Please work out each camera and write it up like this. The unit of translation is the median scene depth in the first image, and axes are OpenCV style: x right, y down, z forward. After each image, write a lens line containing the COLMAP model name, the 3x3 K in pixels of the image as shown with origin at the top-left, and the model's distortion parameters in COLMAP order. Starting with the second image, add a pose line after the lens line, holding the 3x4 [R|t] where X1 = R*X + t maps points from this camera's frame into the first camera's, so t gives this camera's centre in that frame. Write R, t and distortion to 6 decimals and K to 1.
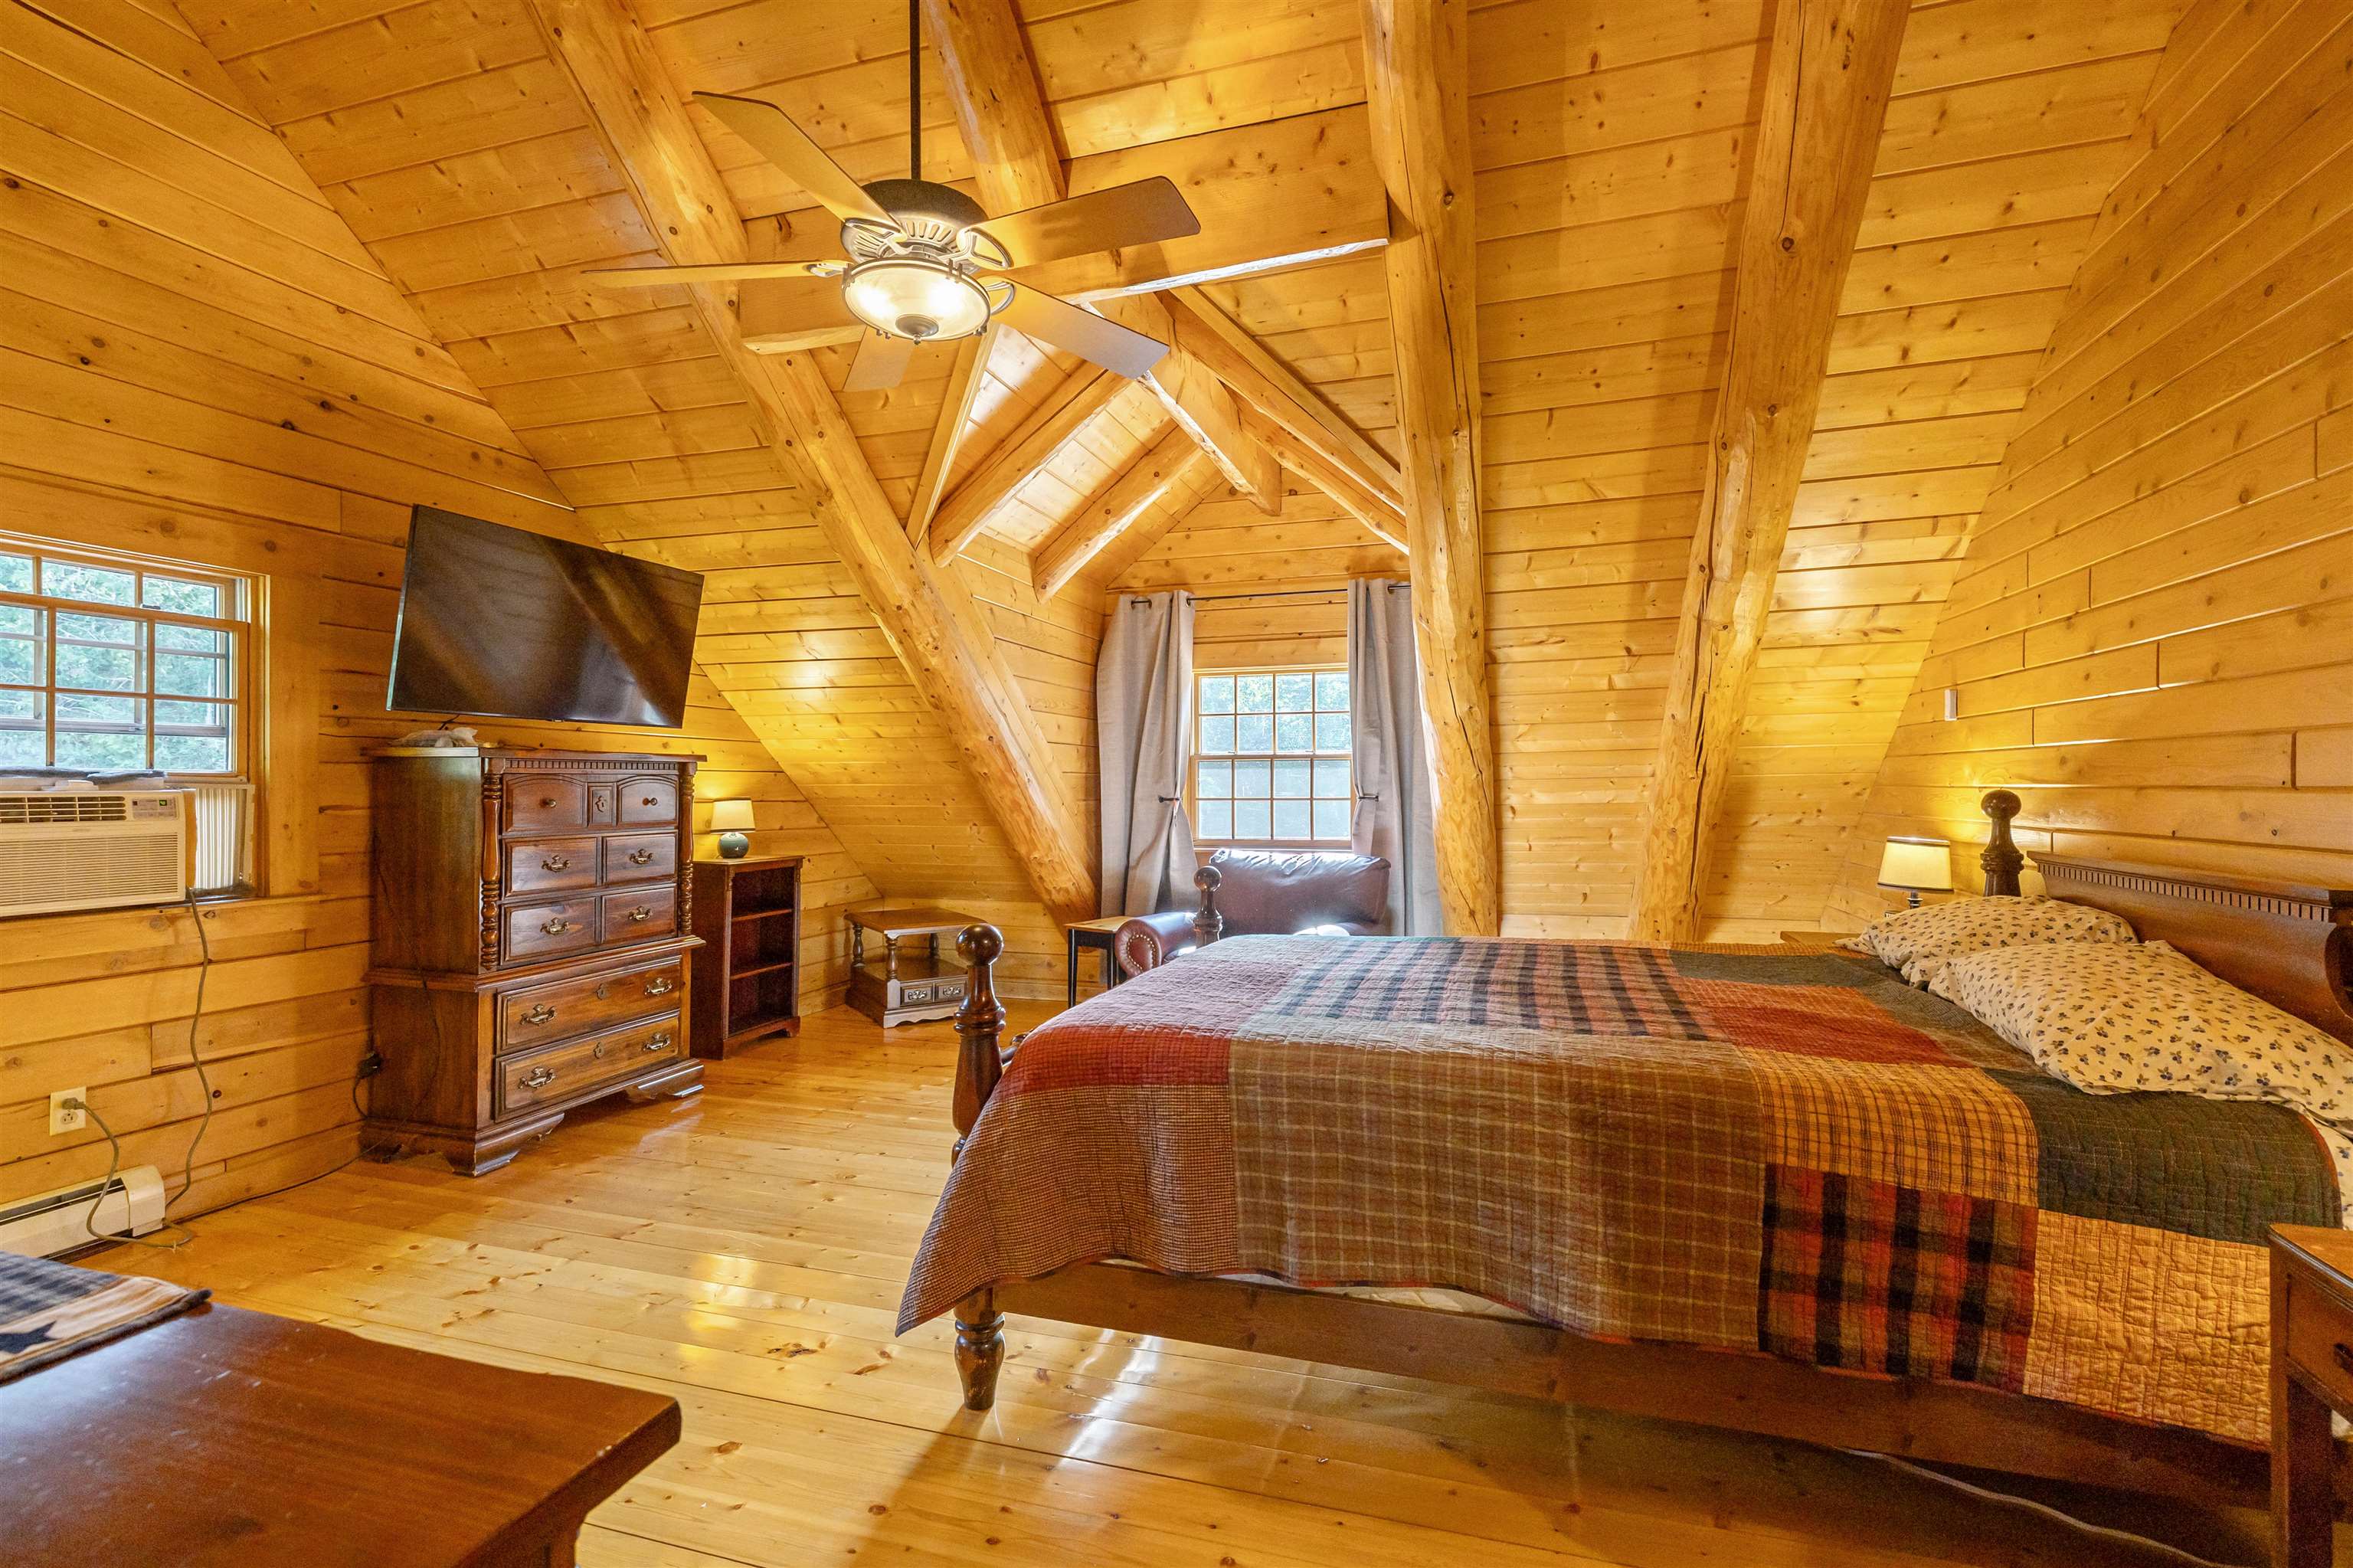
lens RADIAL K [[1021.7, 0, 1176.5], [0, 1021.7, 784.0], [0, 0, 1]] dist [-0.001712, -0.000545]
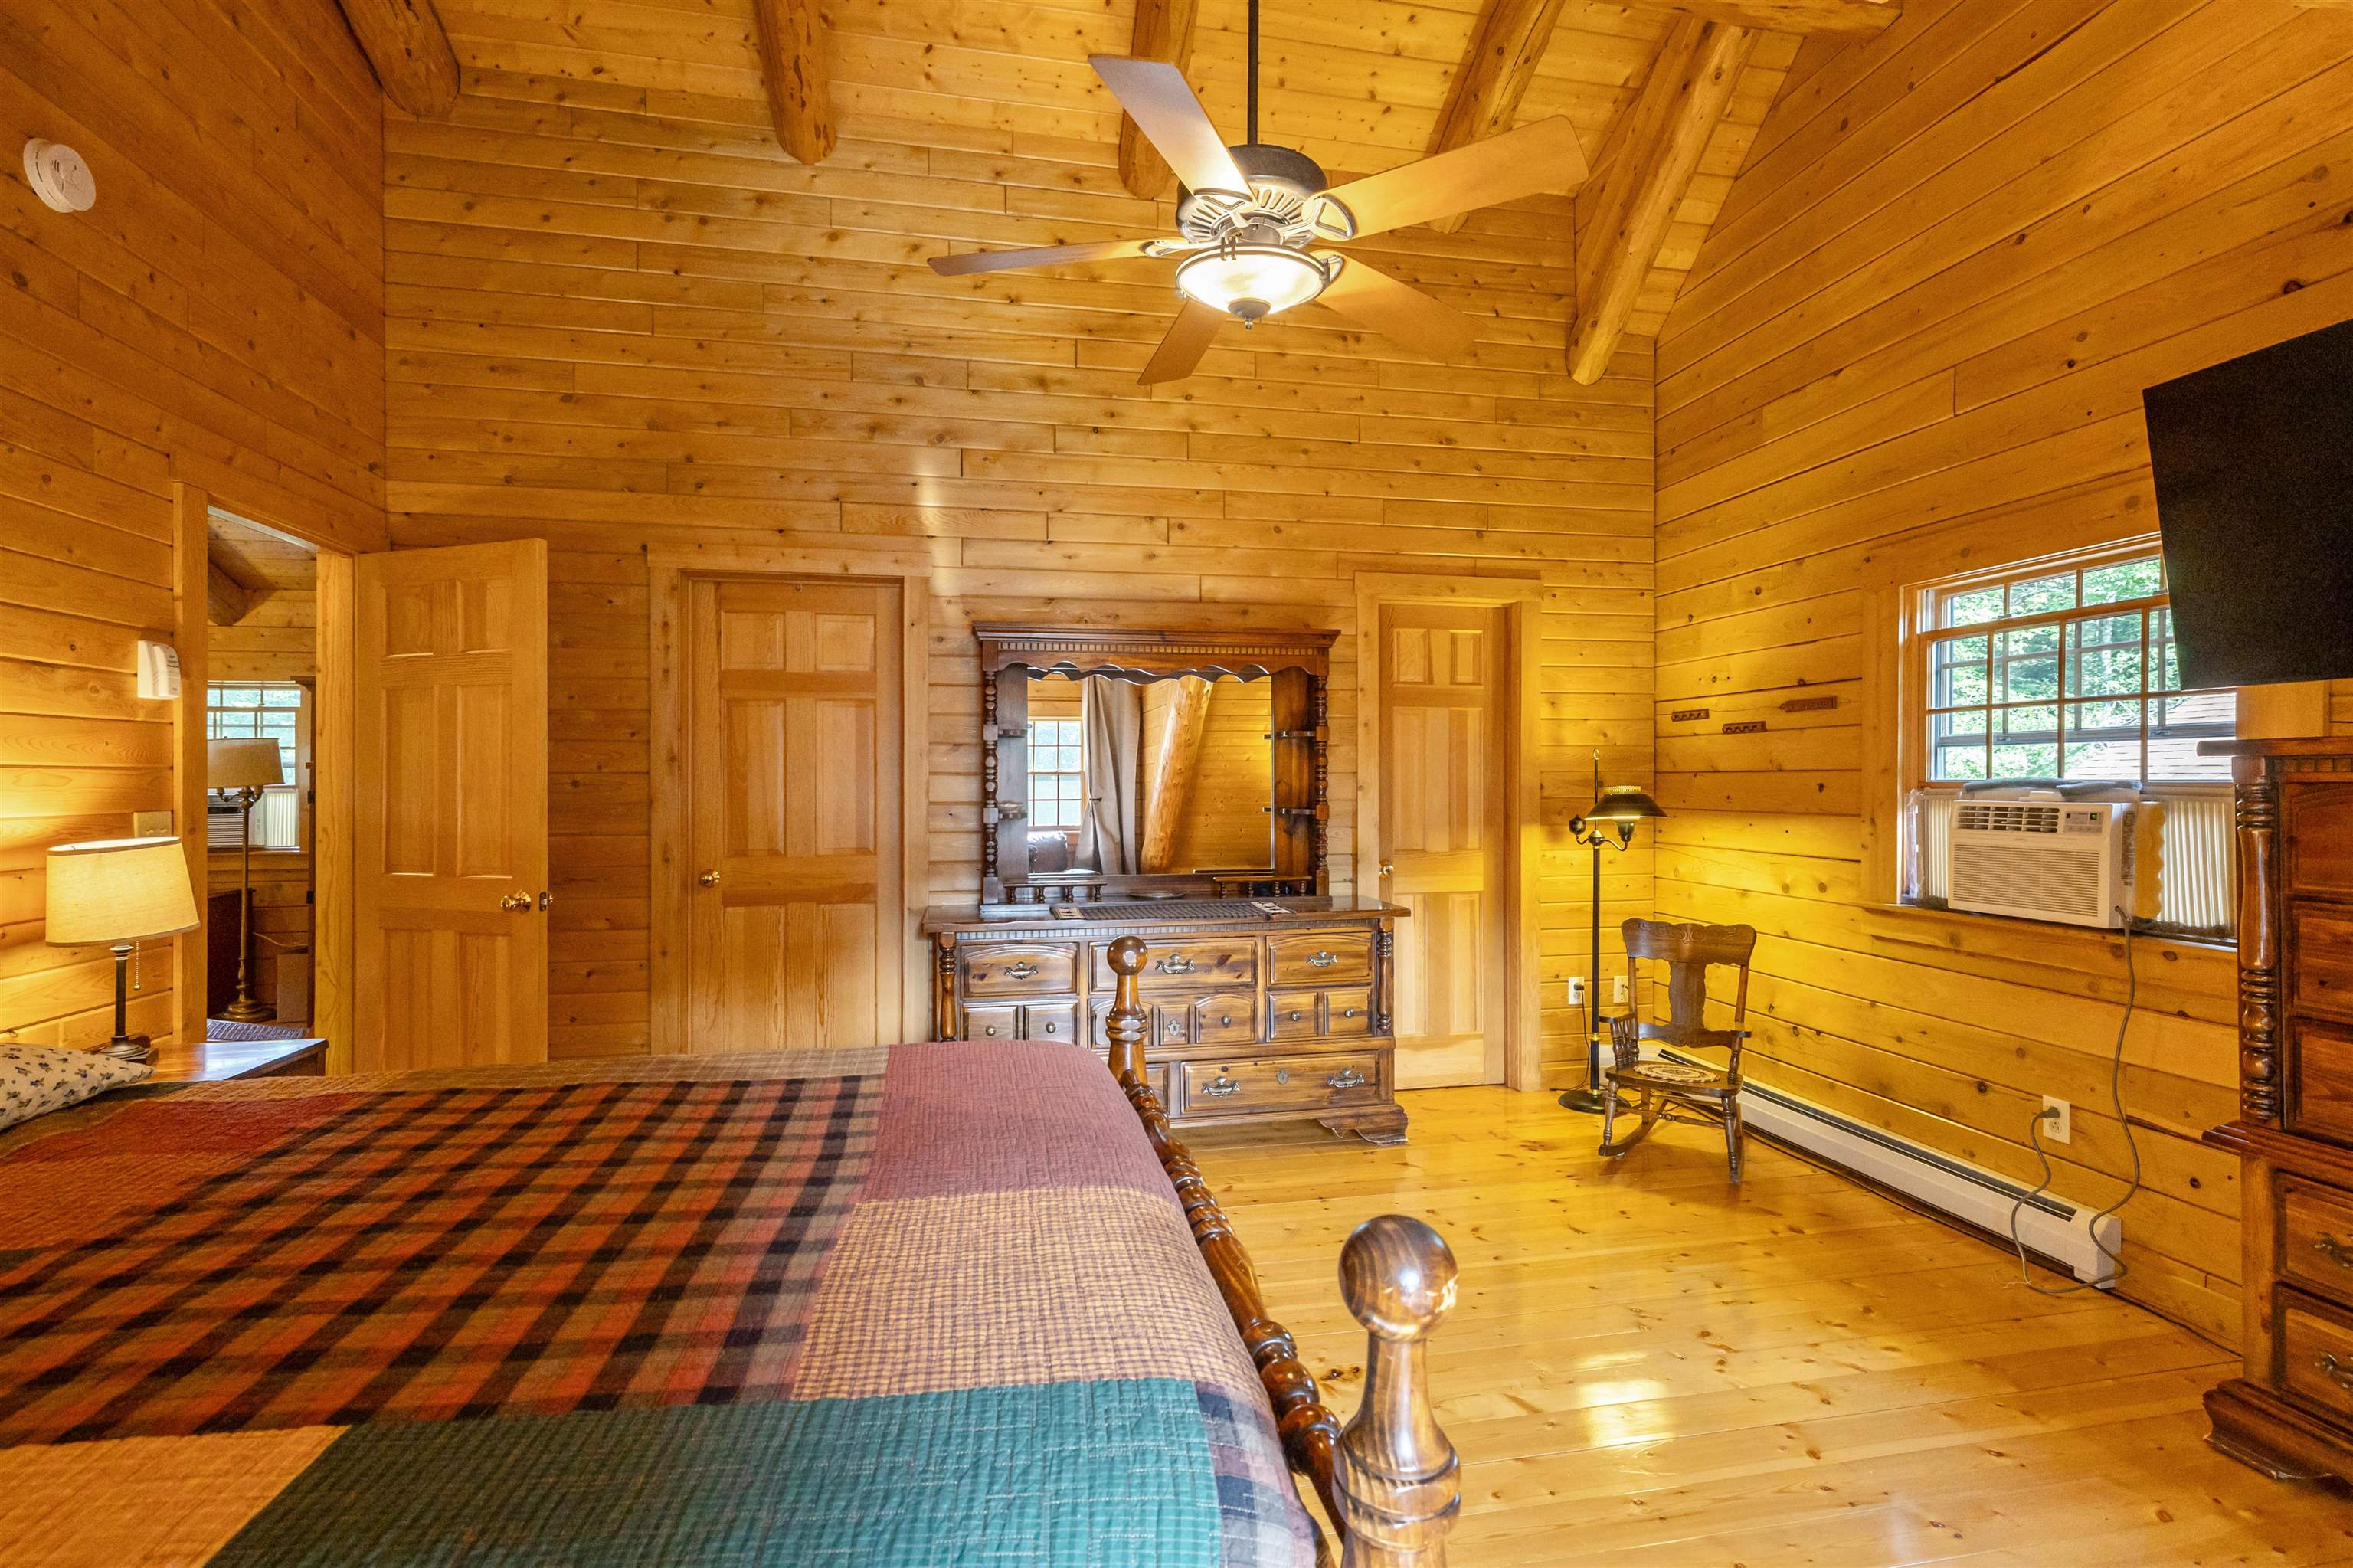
lens RADIAL K [[1021.7, 0, 1176.5], [0, 1021.7, 784.0], [0, 0, 1]] dist [-0.001712, -0.000545]
pose [[-0.874429, -0.001443, -0.485152, 0.178473], [-0.003947, 0.999984, 0.004140, -0.011908], [0.485138, 0.005535, -0.874420, 1.439827]]
